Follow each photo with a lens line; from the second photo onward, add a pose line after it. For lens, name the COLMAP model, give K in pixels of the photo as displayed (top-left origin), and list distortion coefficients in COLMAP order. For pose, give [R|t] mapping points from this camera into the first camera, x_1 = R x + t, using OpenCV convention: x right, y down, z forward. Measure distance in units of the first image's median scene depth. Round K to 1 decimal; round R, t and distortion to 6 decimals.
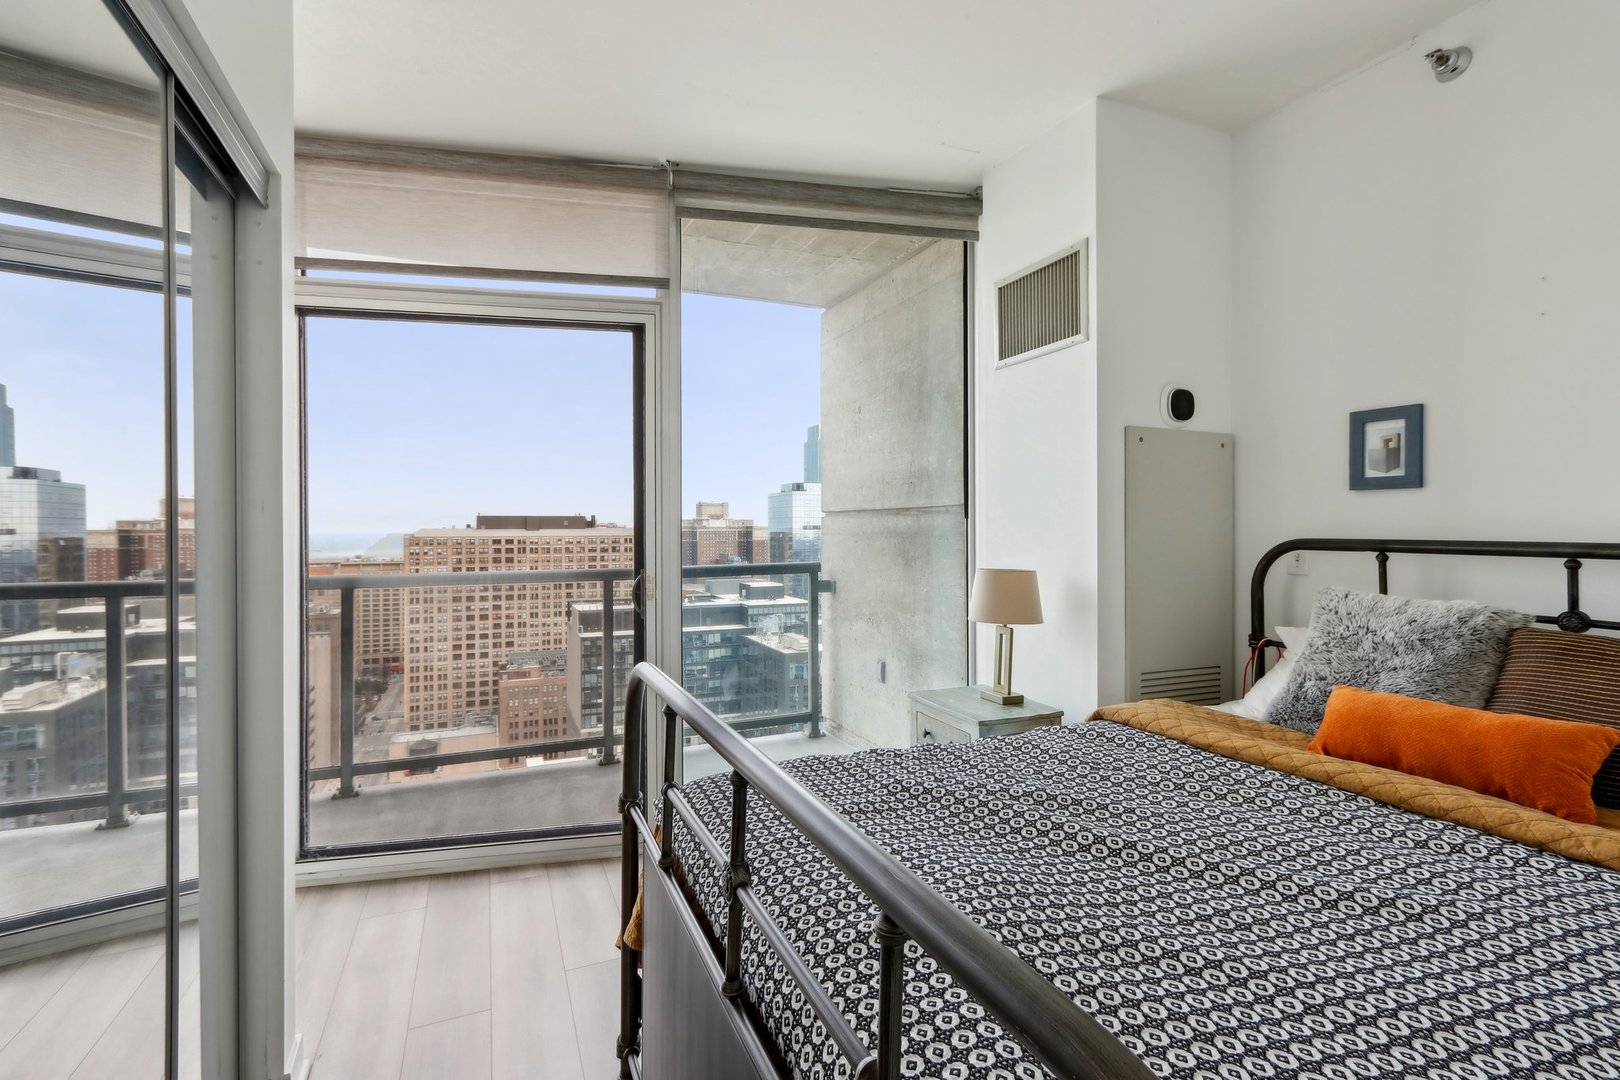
lens RADIAL K [[760.1, 0, 815.1], [0, 760.1, 535.6], [0, 0, 1]] dist [-0.001666, 0.008310]
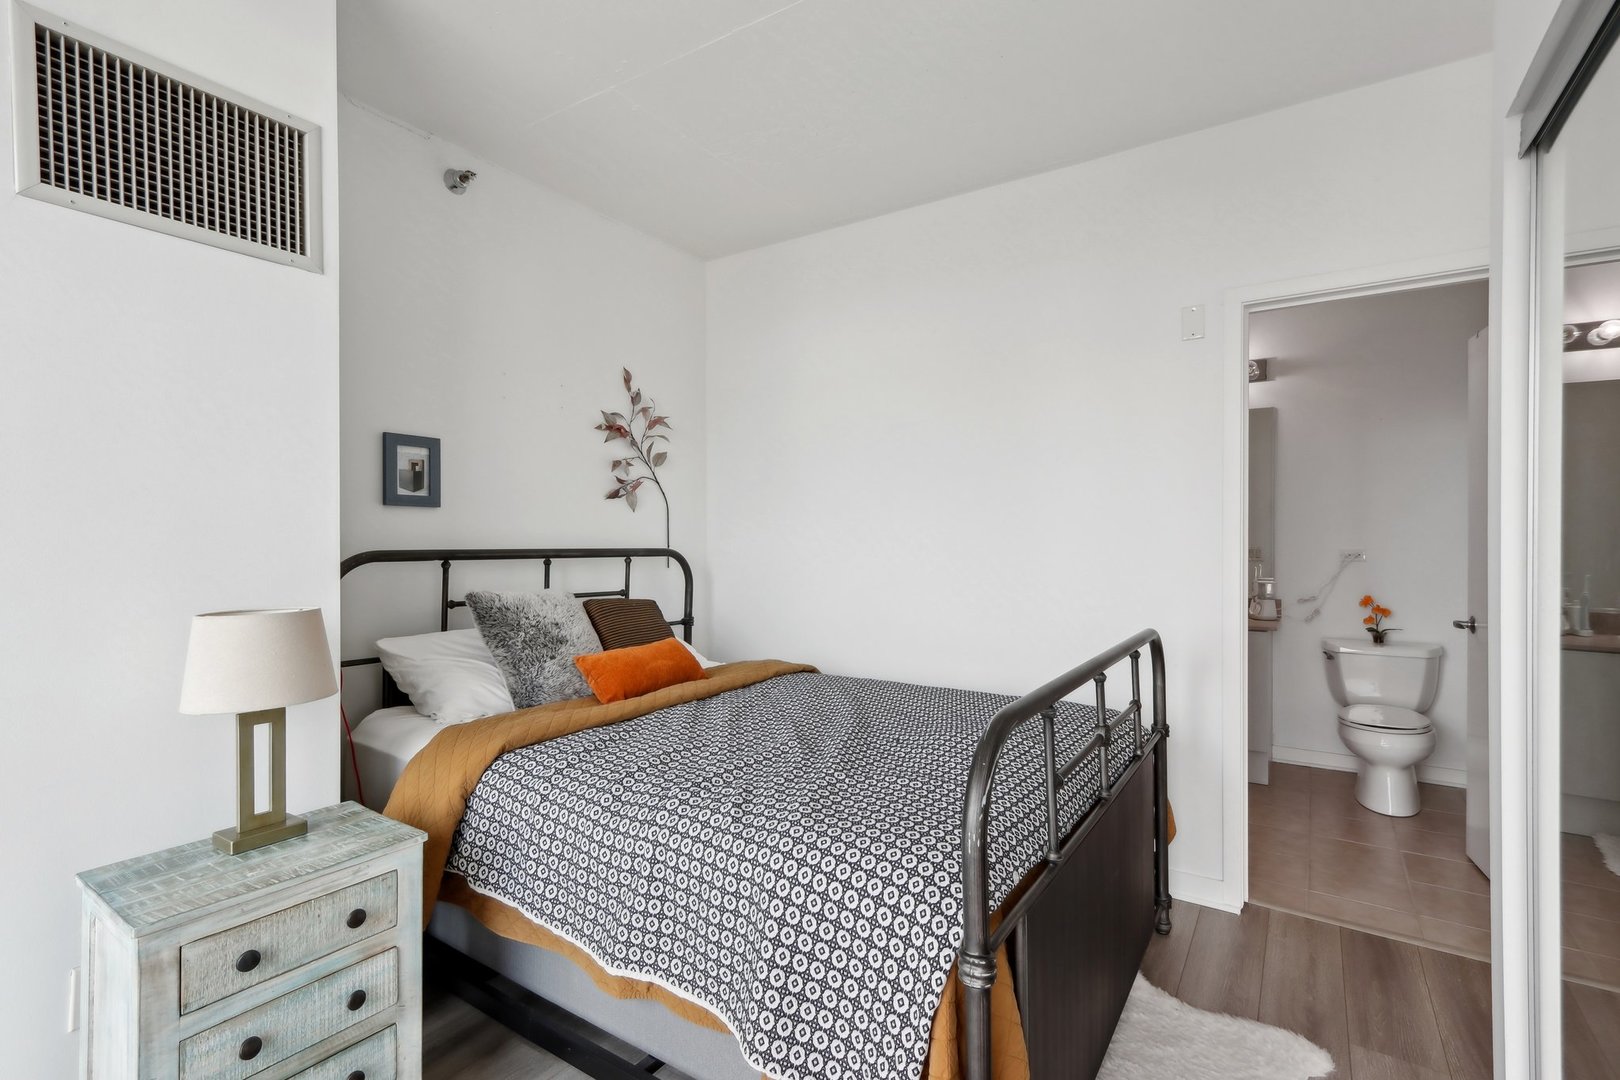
lens RADIAL K [[756.1, 0, 811.3], [0, 756.1, 536.2], [0, 0, 1]] dist [-0.000453, 0.007553]
pose [[-0.544428, 0.005278, 0.838791, -0.453223], [0.009623, 0.999954, -0.000047, -0.009175], [-0.838752, 0.008046, -0.544454, 0.962902]]
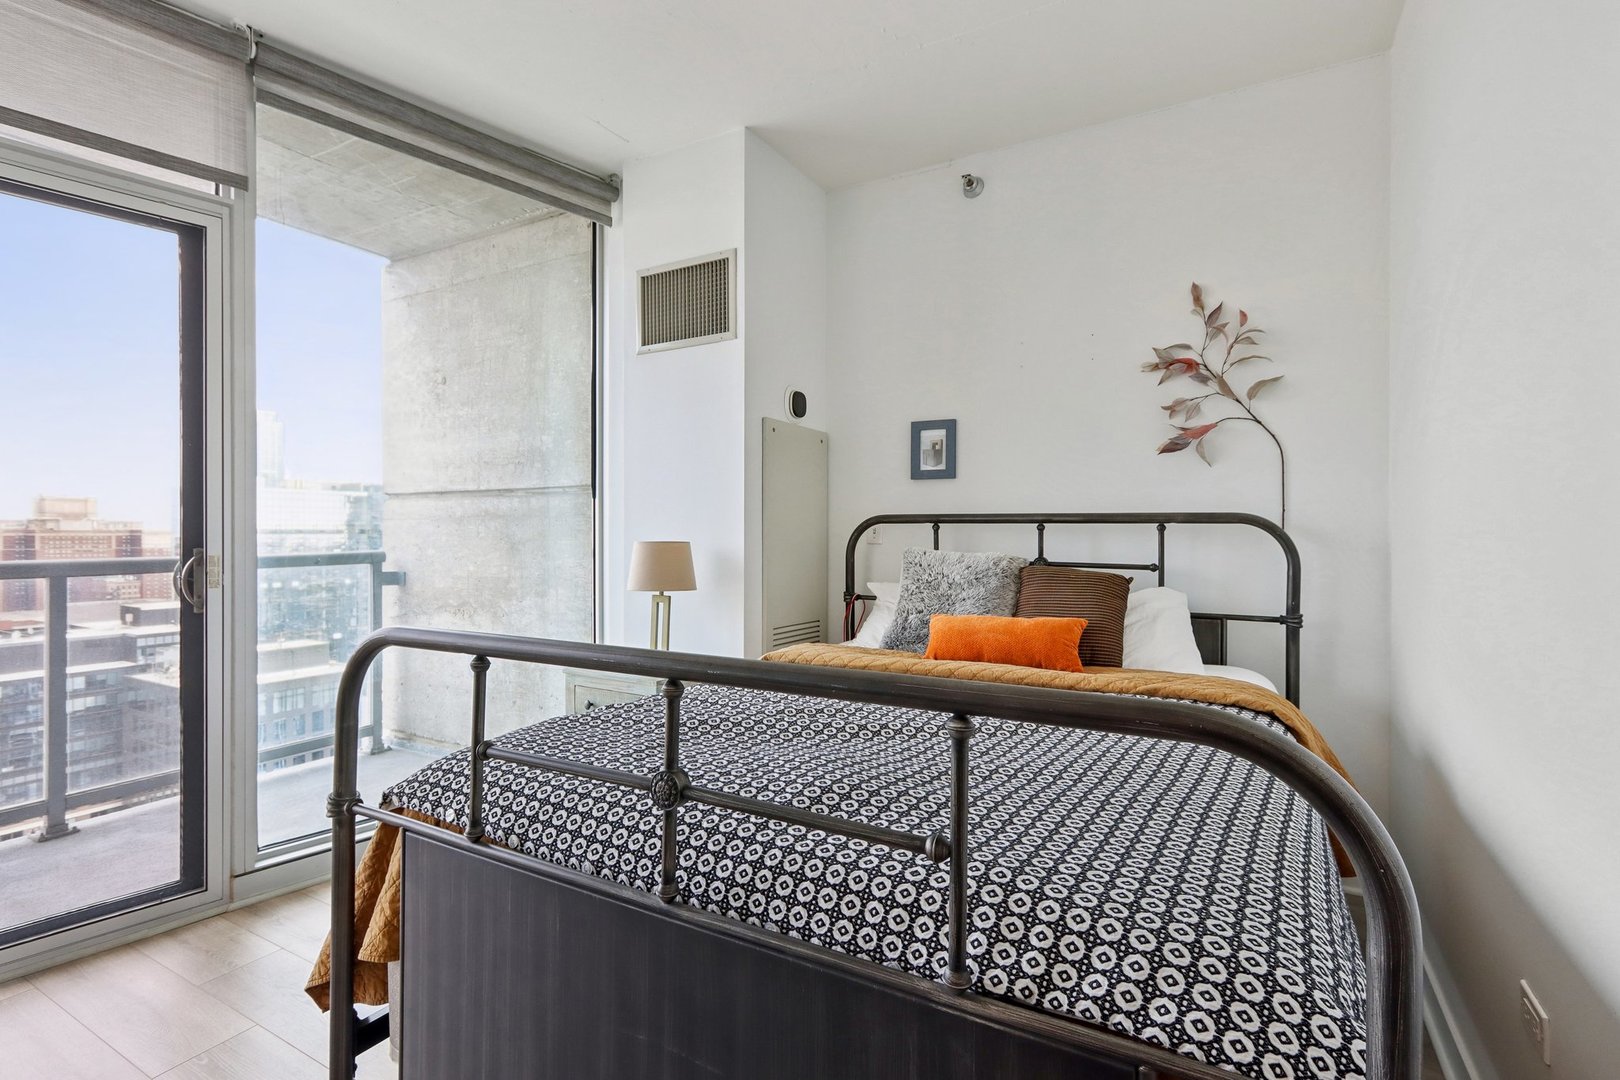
lens RADIAL K [[758.9, 0, 814.1], [0, 758.9, 542.7], [0, 0, 1]] dist [0.000442, 0.005697]
pose [[0.801133, -0.003263, 0.598477, -0.219976], [0.002029, 0.999994, 0.002736, 0.044079], [-0.598483, -0.000978, 0.801135, 0.017667]]
